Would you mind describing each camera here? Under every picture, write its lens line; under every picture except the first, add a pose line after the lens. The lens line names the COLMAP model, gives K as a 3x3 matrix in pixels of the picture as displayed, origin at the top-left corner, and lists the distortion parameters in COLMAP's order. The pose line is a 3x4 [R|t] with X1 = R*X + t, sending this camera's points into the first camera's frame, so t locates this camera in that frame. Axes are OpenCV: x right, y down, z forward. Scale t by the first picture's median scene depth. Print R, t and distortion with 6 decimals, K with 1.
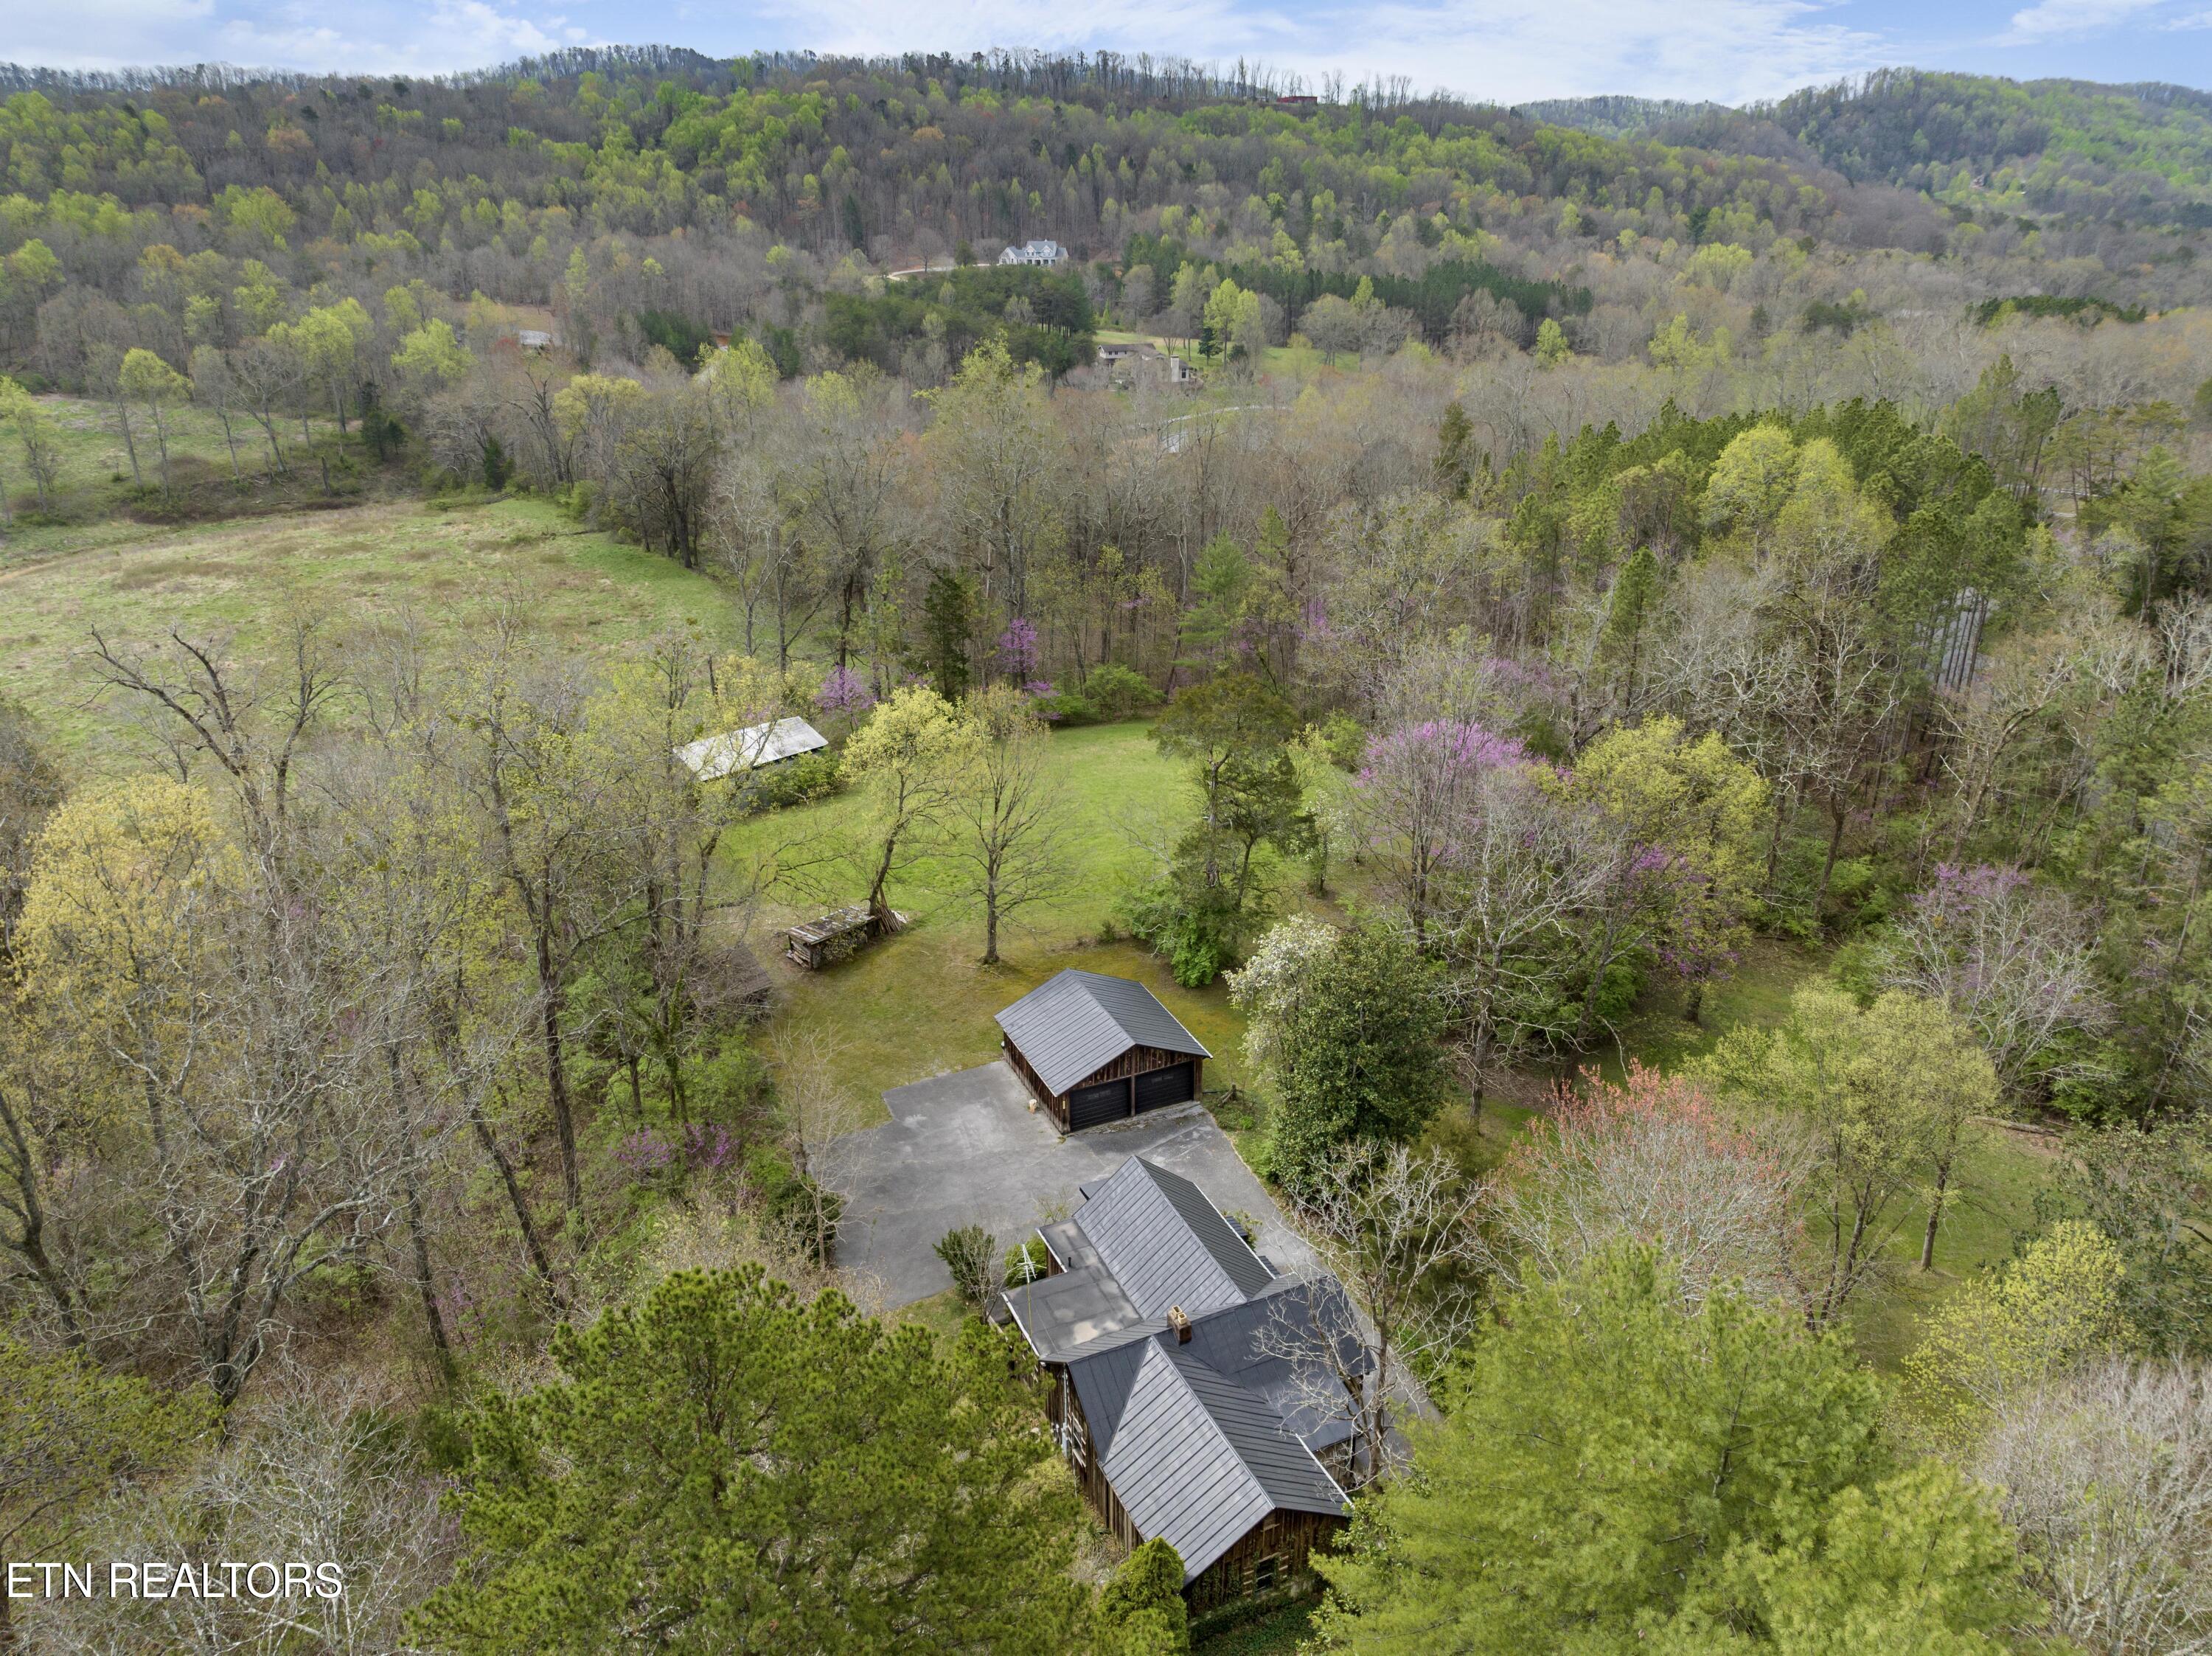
lens RADIAL K [[1555.3, 0, 1106.0], [0, 1555.3, 828.0], [0, 0, 1]] dist [-0.053696, 0.029730]
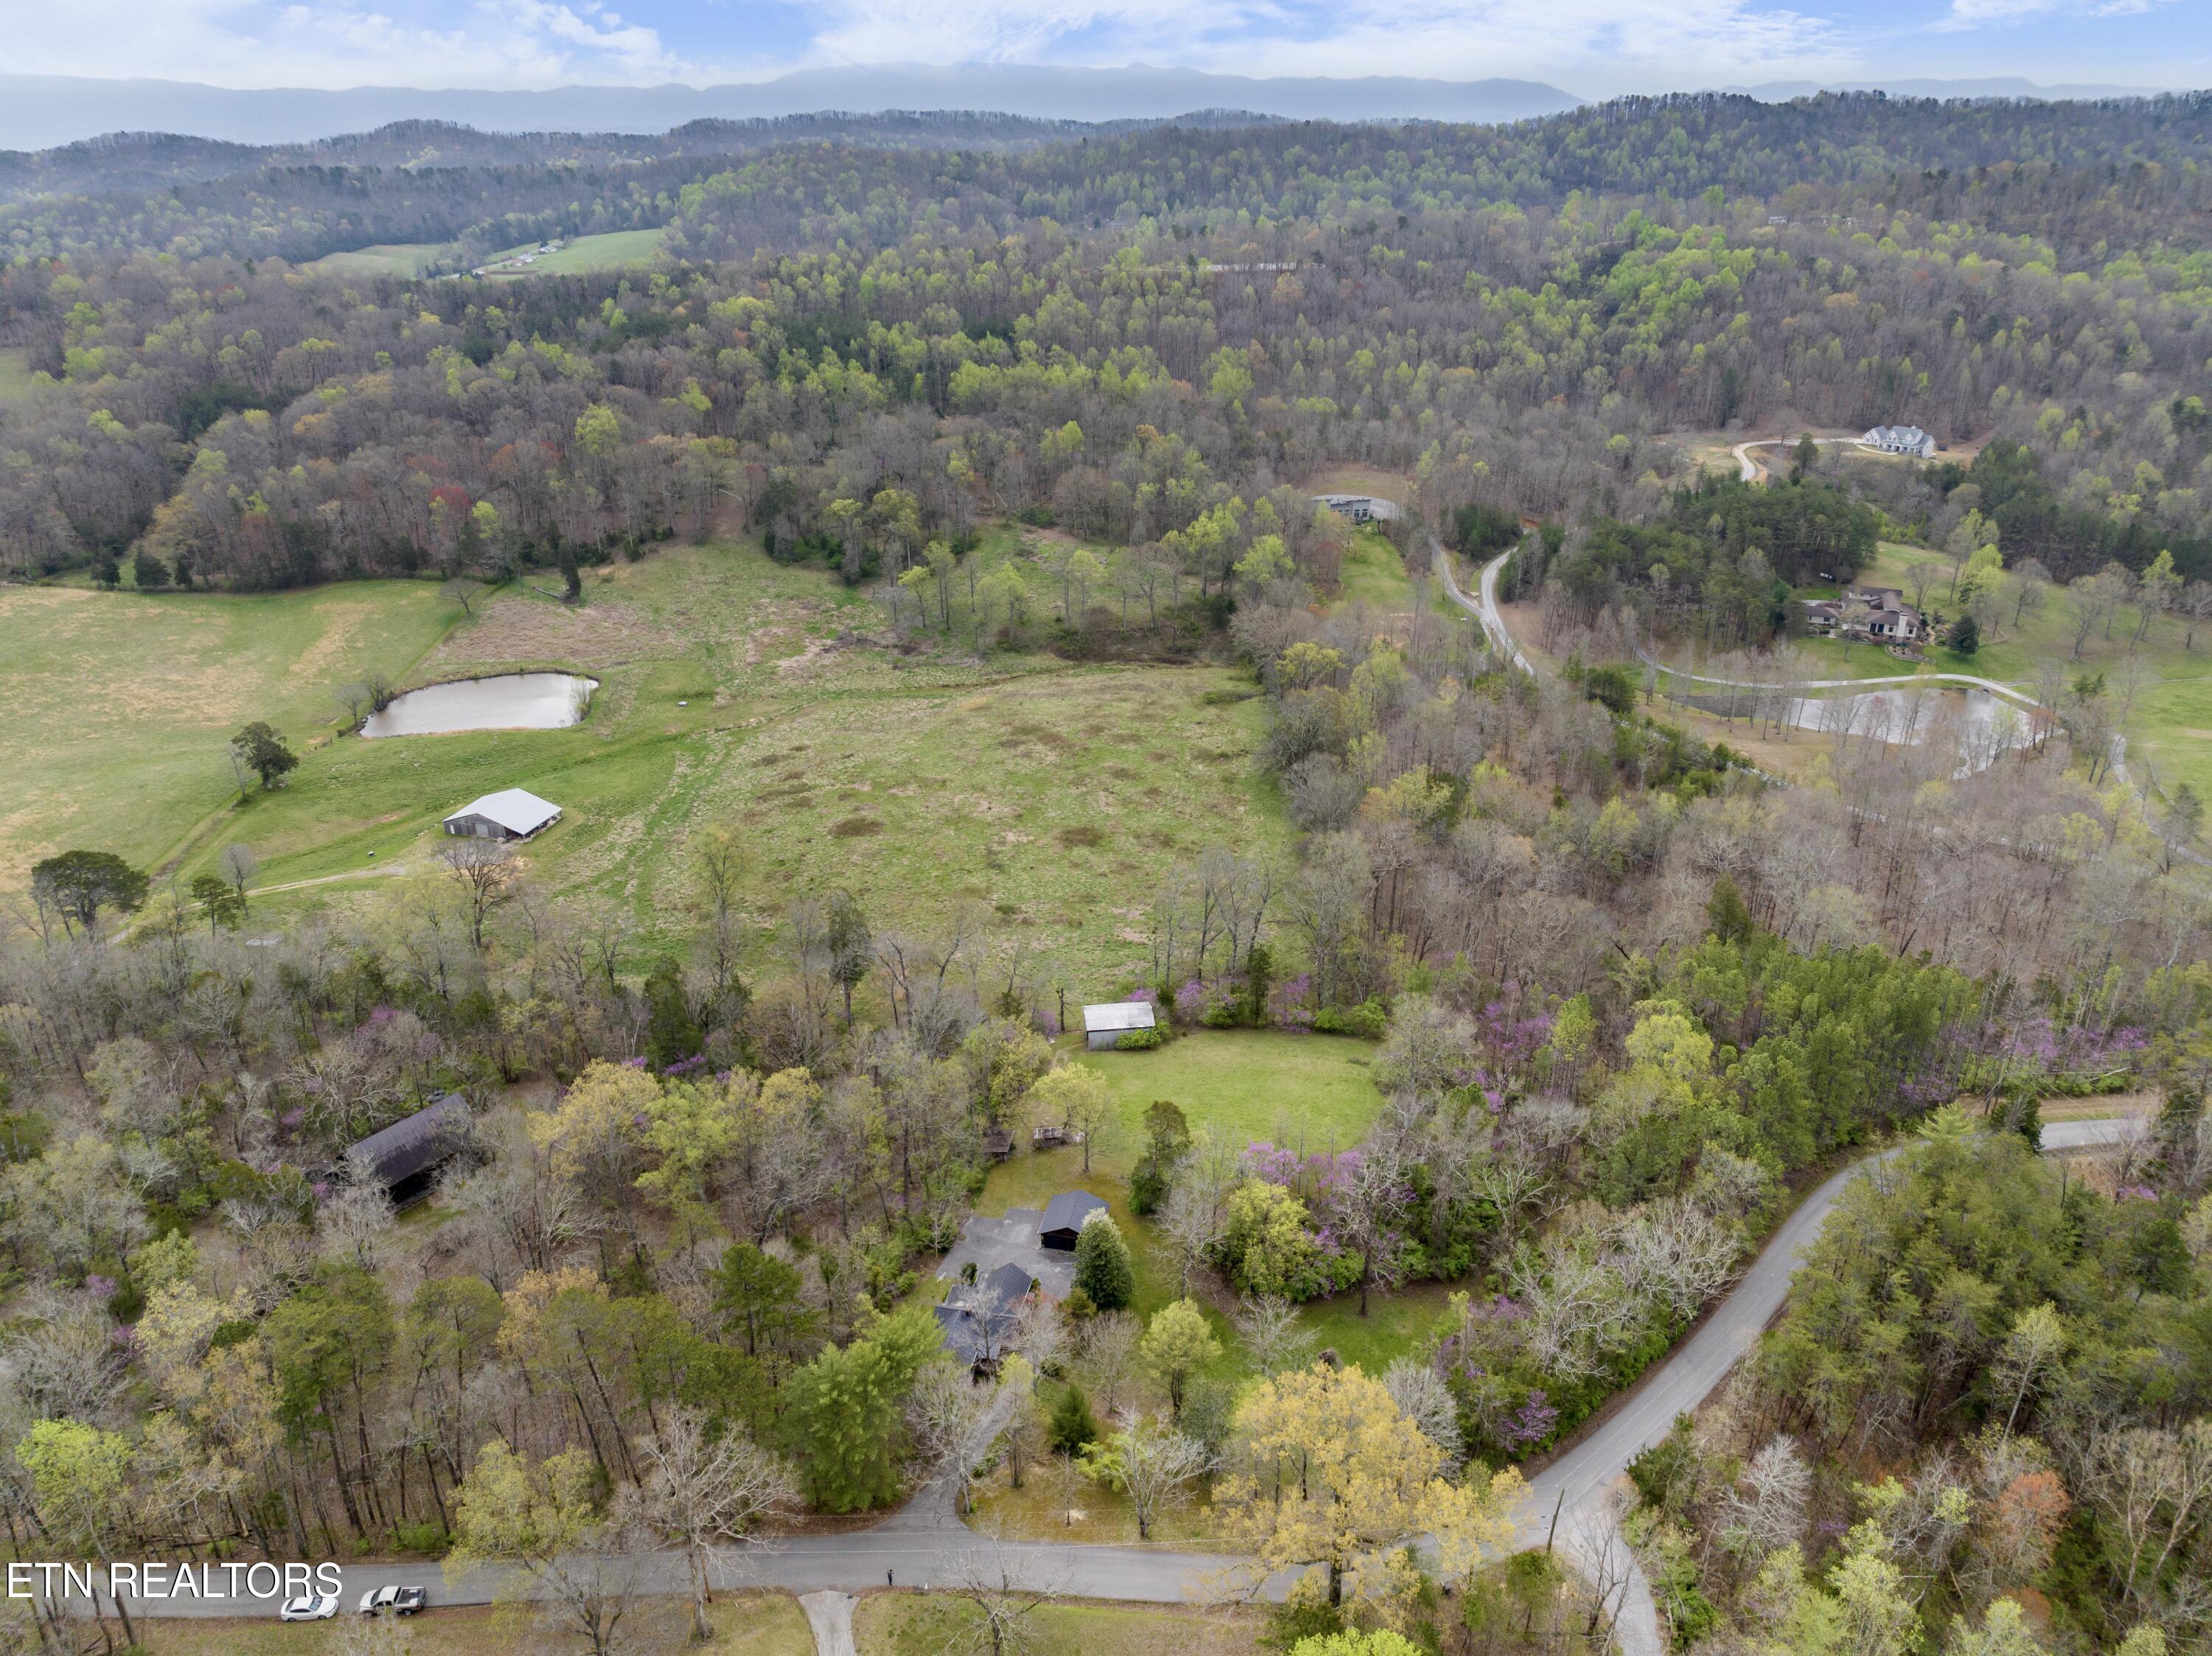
lens RADIAL K [[1555.3, 0, 1106.0], [0, 1555.3, 828.0], [0, 0, 1]] dist [-0.053696, 0.029730]
pose [[0.802037, 0.250155, -0.542364, 1.381329], [-0.235785, 0.966922, 0.097301, -0.831937], [0.548764, 0.049842, 0.834490, -1.312268]]
